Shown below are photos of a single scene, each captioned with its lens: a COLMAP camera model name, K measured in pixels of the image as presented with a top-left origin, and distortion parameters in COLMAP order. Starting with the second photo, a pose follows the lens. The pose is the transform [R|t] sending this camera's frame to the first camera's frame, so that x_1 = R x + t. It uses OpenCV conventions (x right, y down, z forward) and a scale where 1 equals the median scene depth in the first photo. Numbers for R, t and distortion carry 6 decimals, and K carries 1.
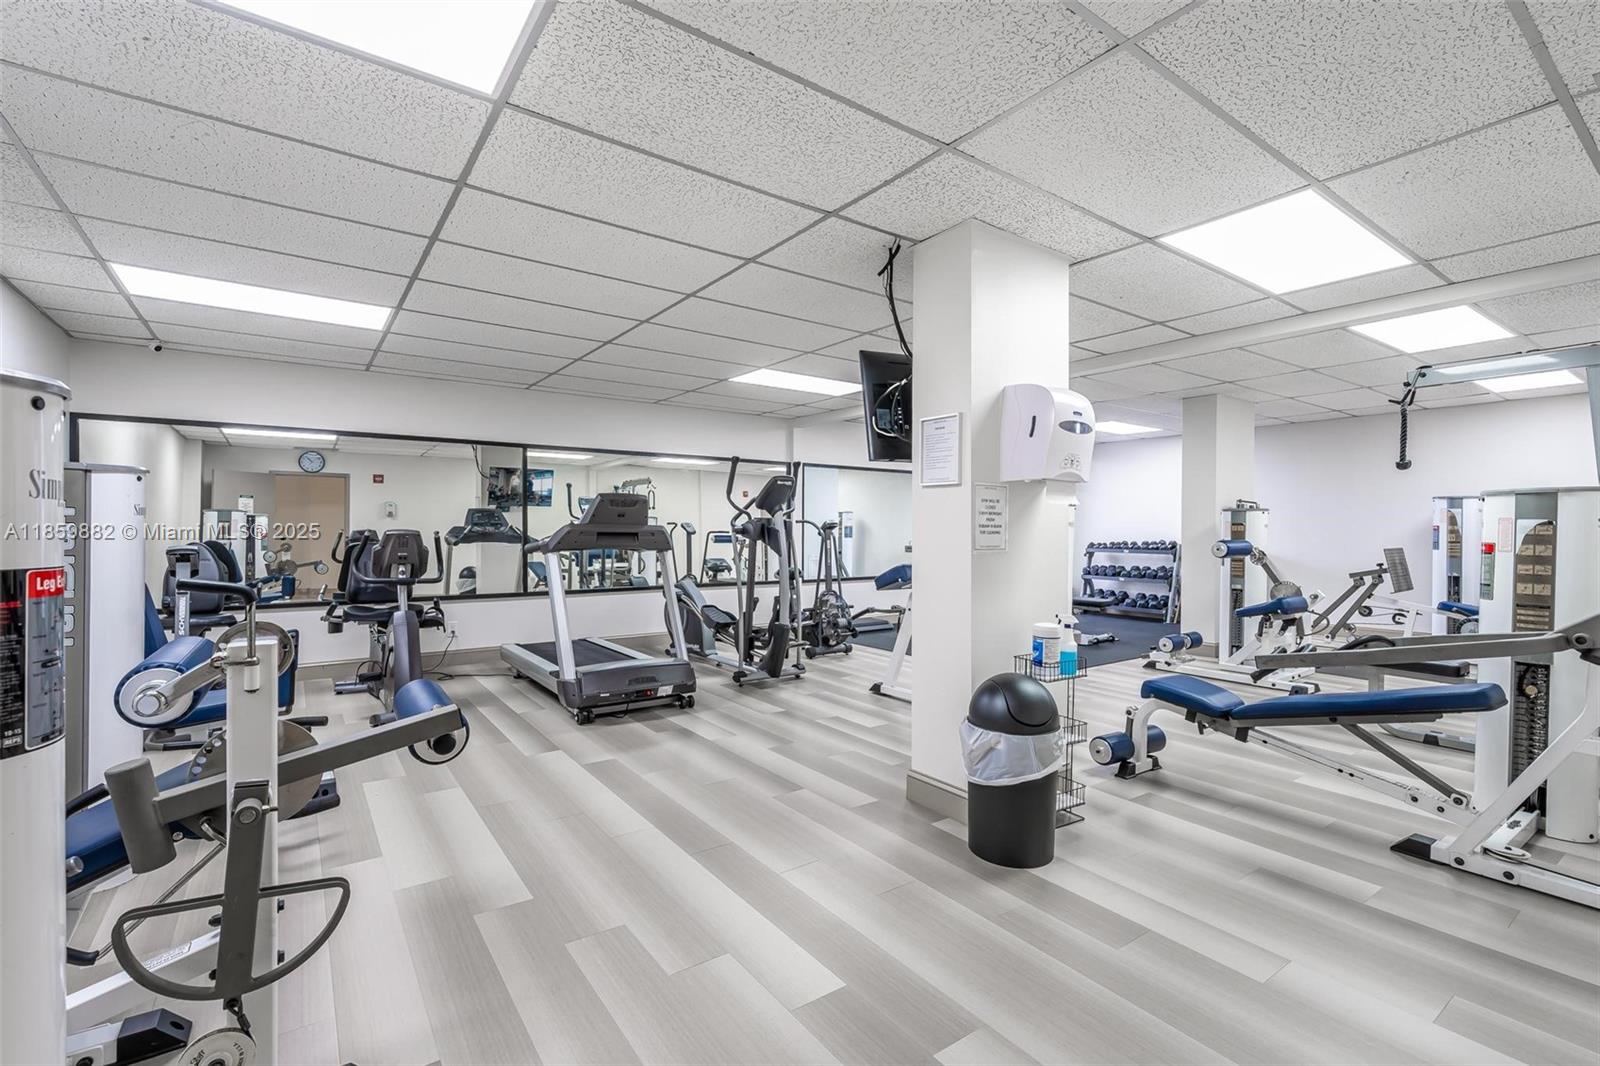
lens RADIAL K [[724.1, 0, 794.8], [0, 724.1, 535.8], [0, 0, 1]] dist [0.000640, -0.000041]
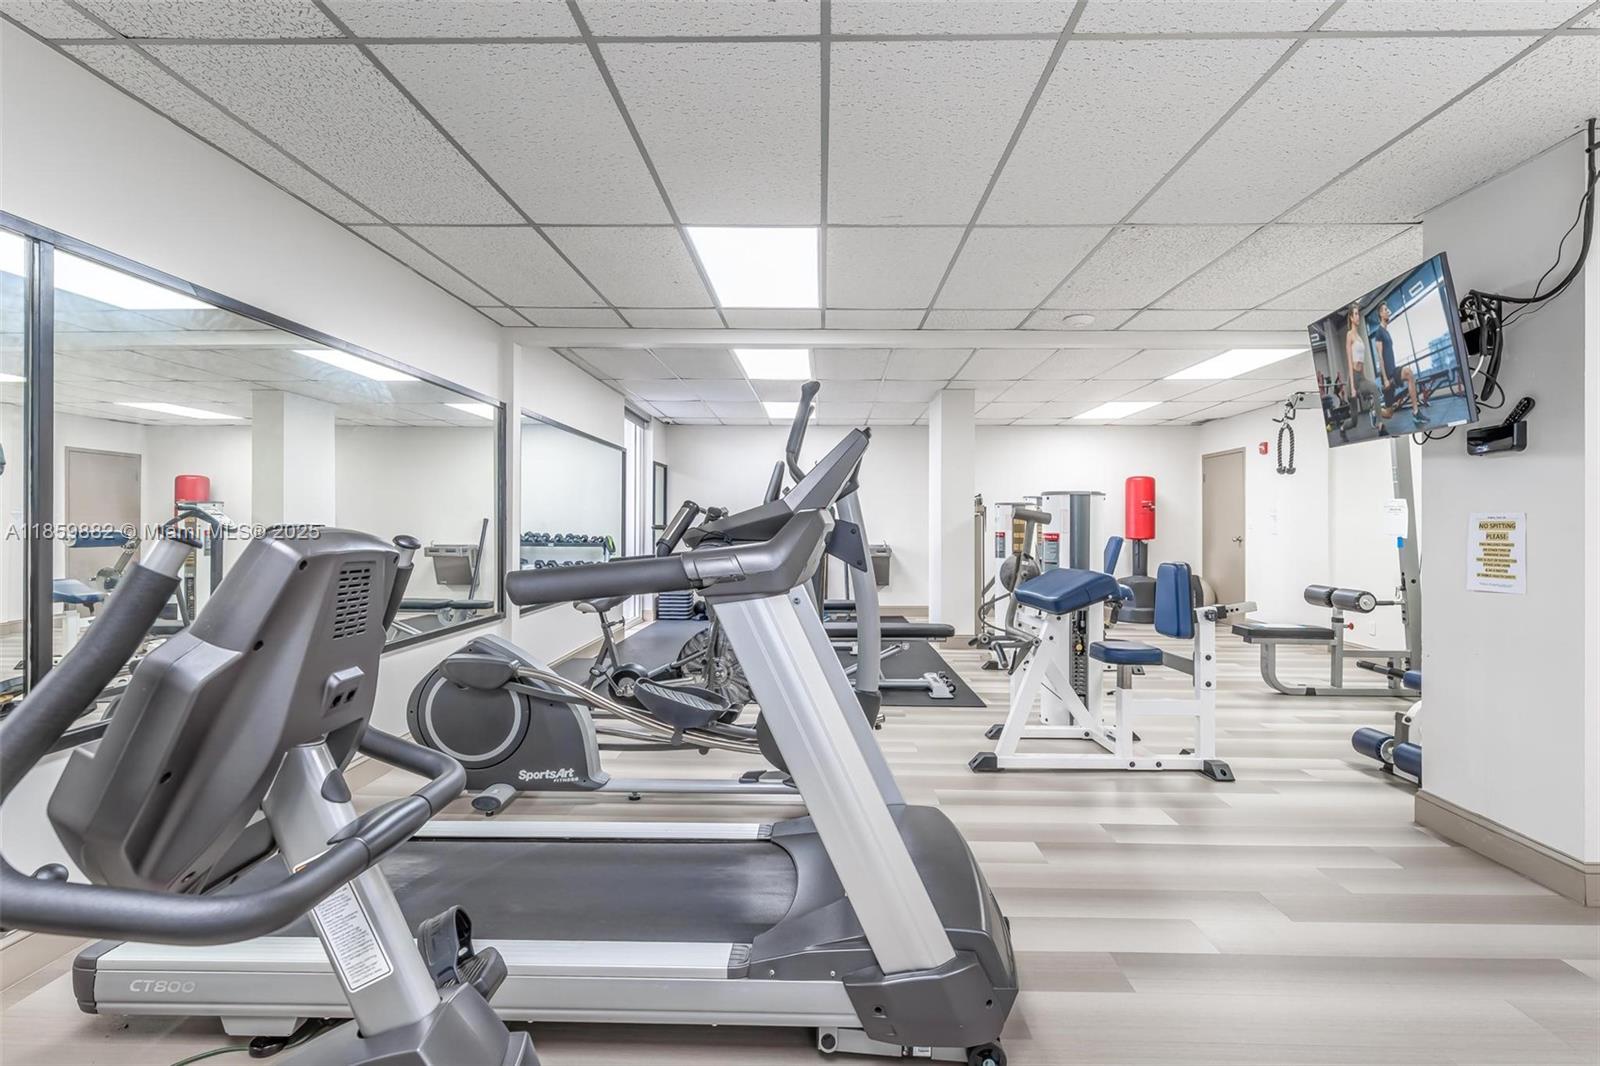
lens RADIAL K [[750.0, 0, 802.9], [0, 750.0, 524.4], [0, 0, 1]] dist [0.003483, -0.000076]
pose [[0.594018, -0.003947, 0.804442, -0.434026], [0.007513, 0.999972, -0.000641, -0.007523], [-0.804417, 0.006425, 0.594031, 0.578308]]
